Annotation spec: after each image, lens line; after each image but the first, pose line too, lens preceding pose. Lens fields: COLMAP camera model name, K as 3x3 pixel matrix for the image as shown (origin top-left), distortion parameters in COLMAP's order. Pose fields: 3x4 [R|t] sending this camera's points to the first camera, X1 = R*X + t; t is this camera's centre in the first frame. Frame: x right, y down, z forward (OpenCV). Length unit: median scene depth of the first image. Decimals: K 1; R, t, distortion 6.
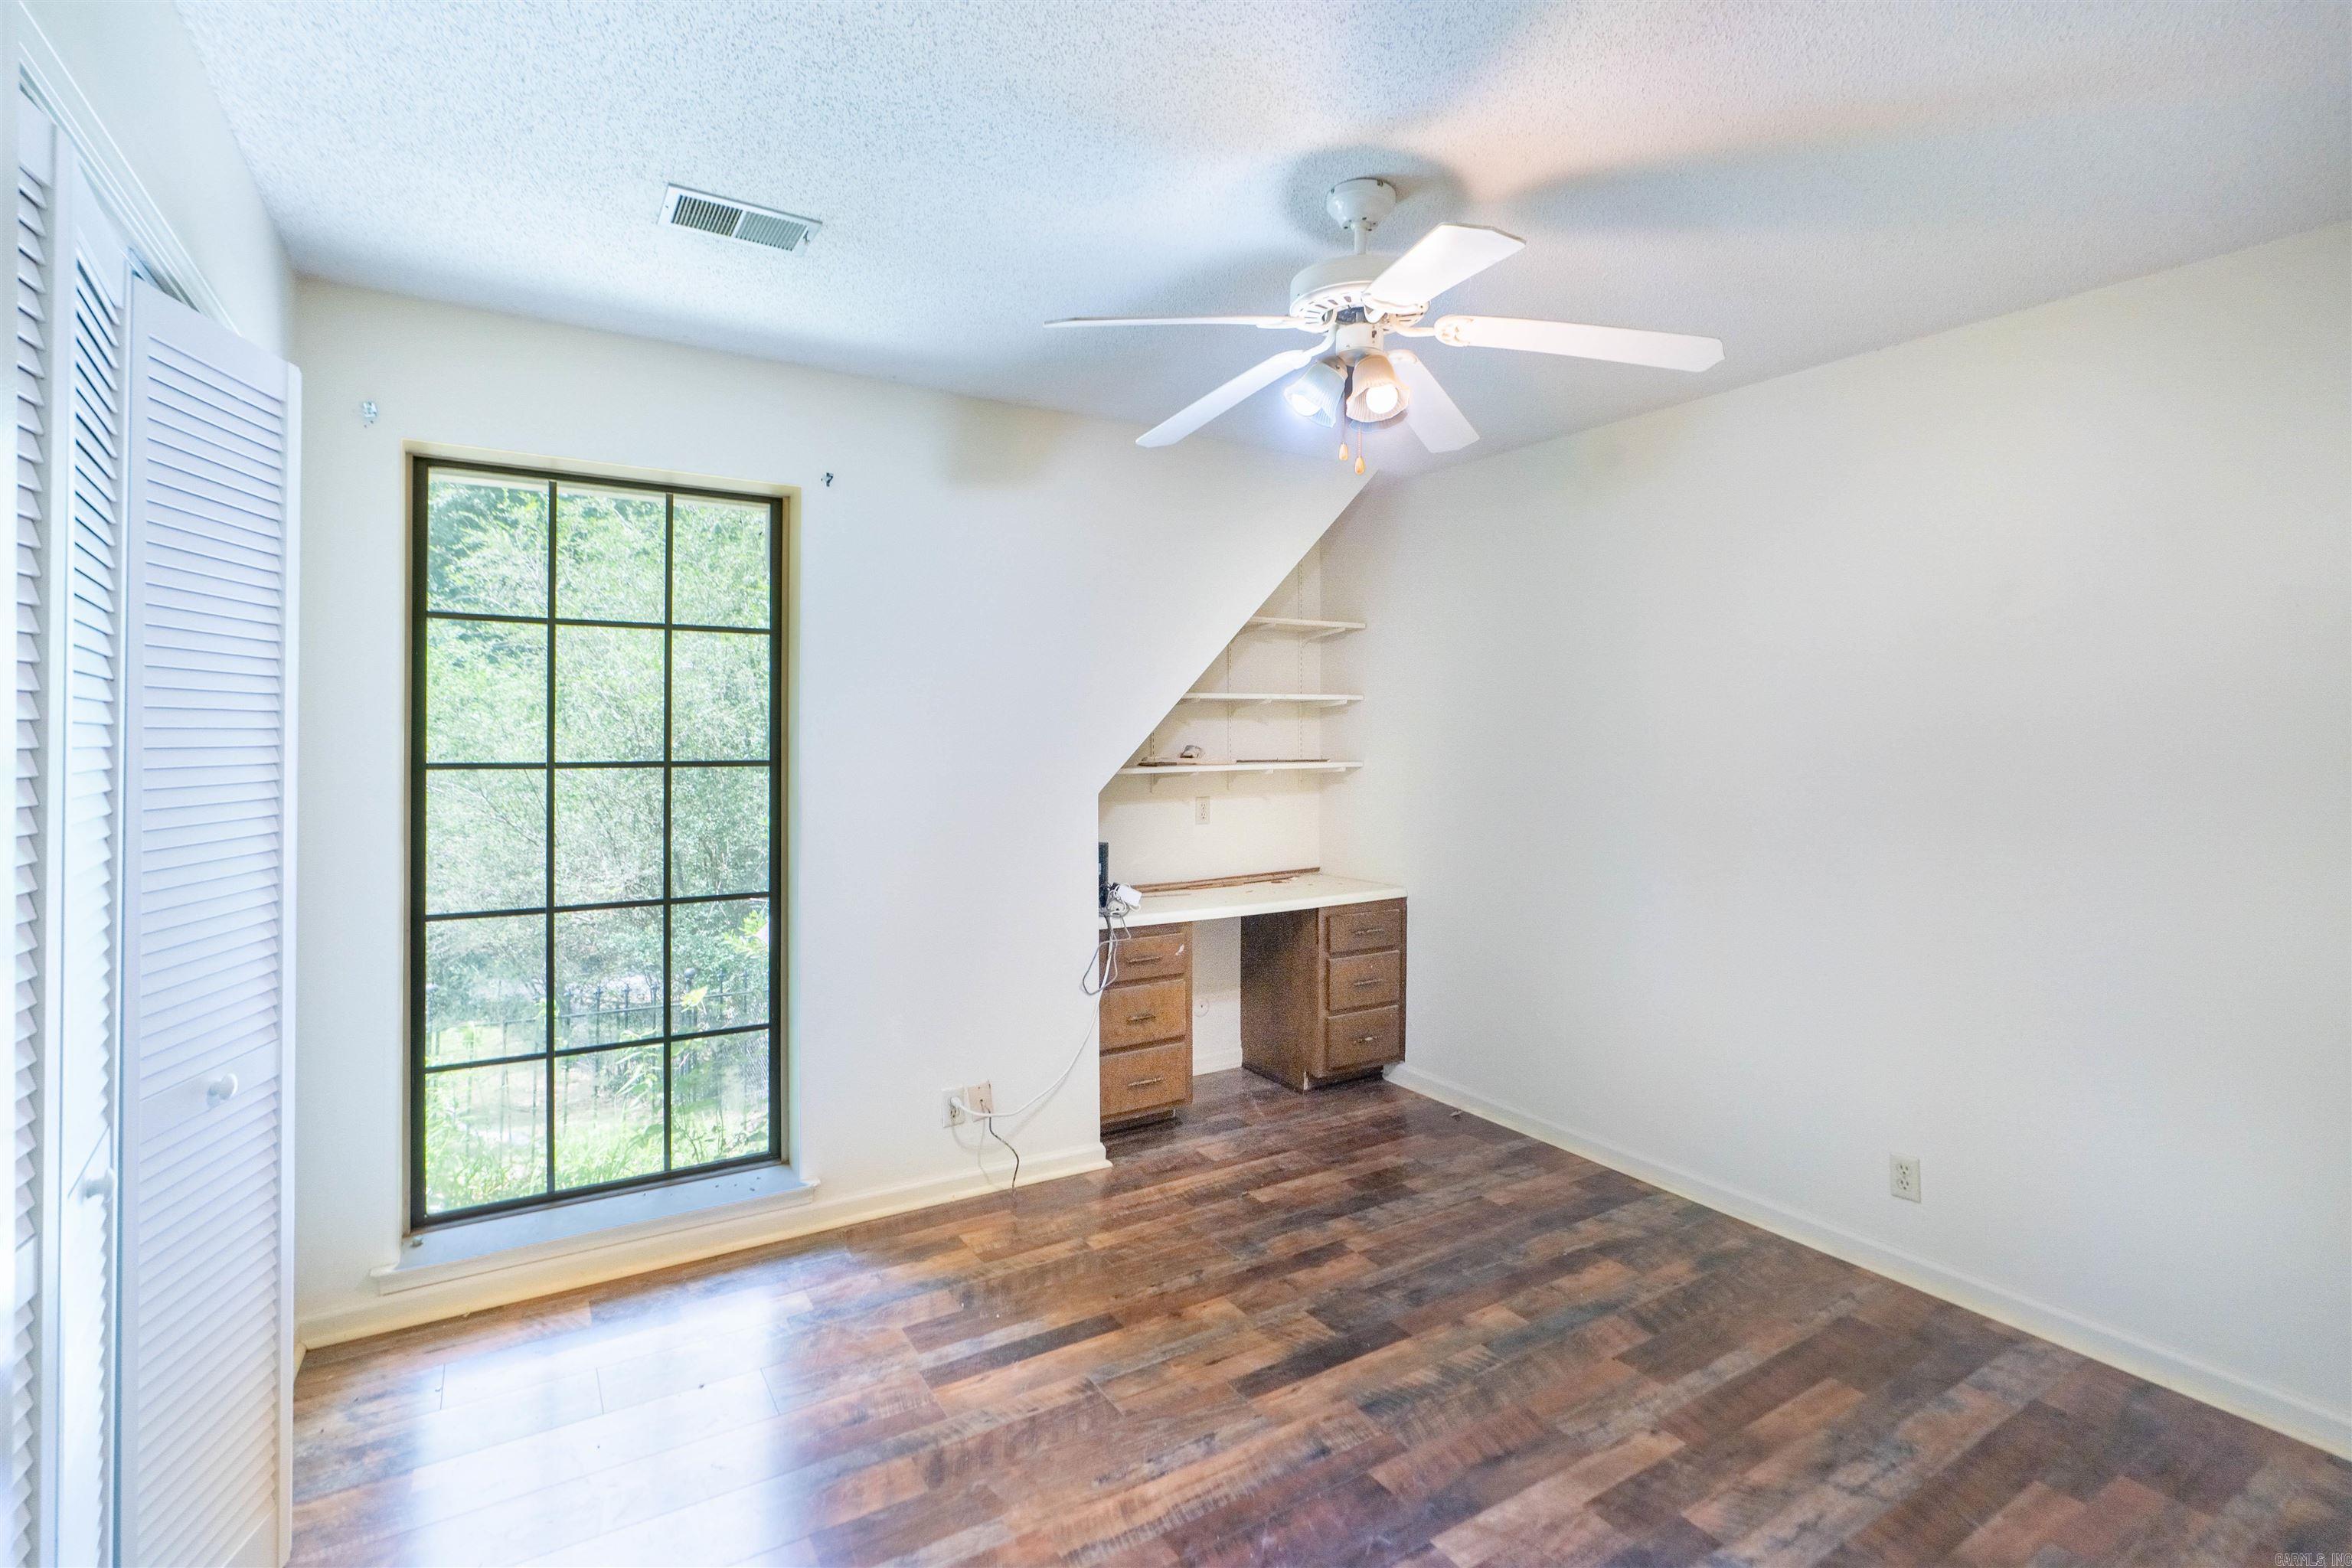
lens RADIAL K [[1099.5, 0, 1177.5], [0, 1099.5, 727.5], [0, 0, 1]] dist [0.002253, 0.000616]
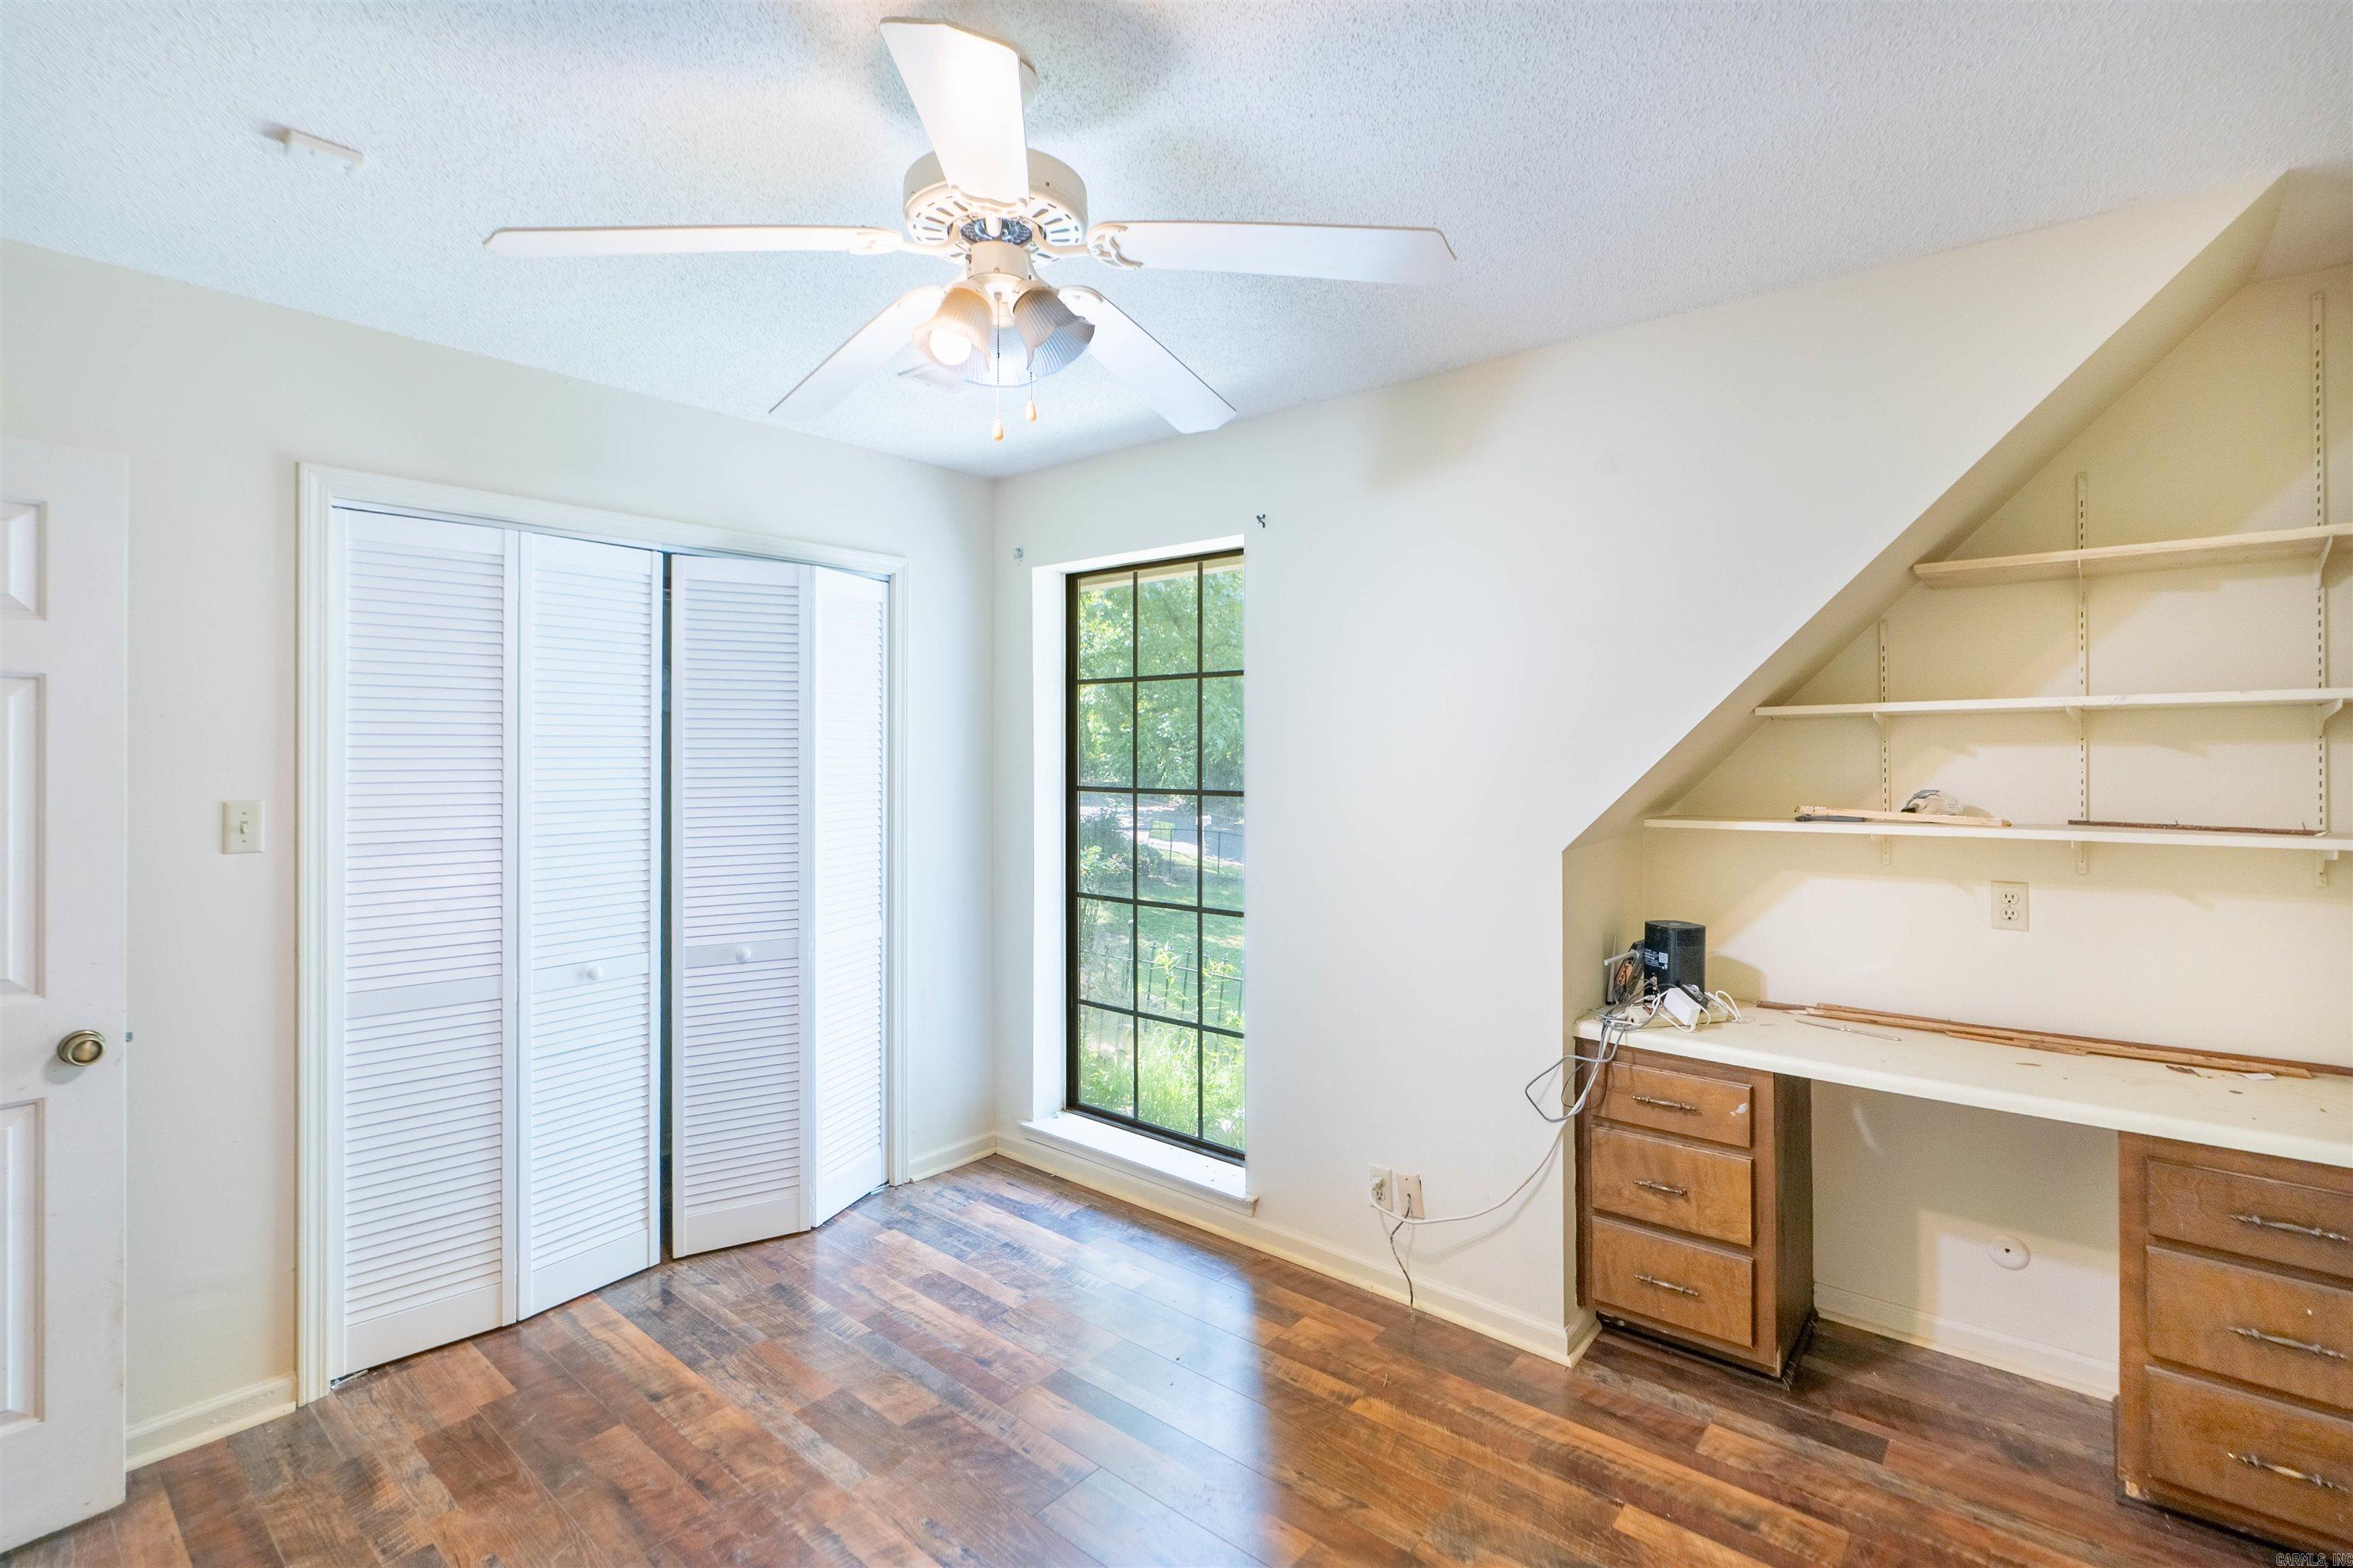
lens RADIAL K [[1091.1, 0, 1177.8], [0, 1091.1, 755.3], [0, 0, 1]] dist [-0.000223, 0.000217]
pose [[0.298455, -0.005837, -0.954406, 0.640836], [0.003652, 0.999981, -0.004973, -0.001489], [0.954417, -0.002001, 0.298471, 0.629340]]
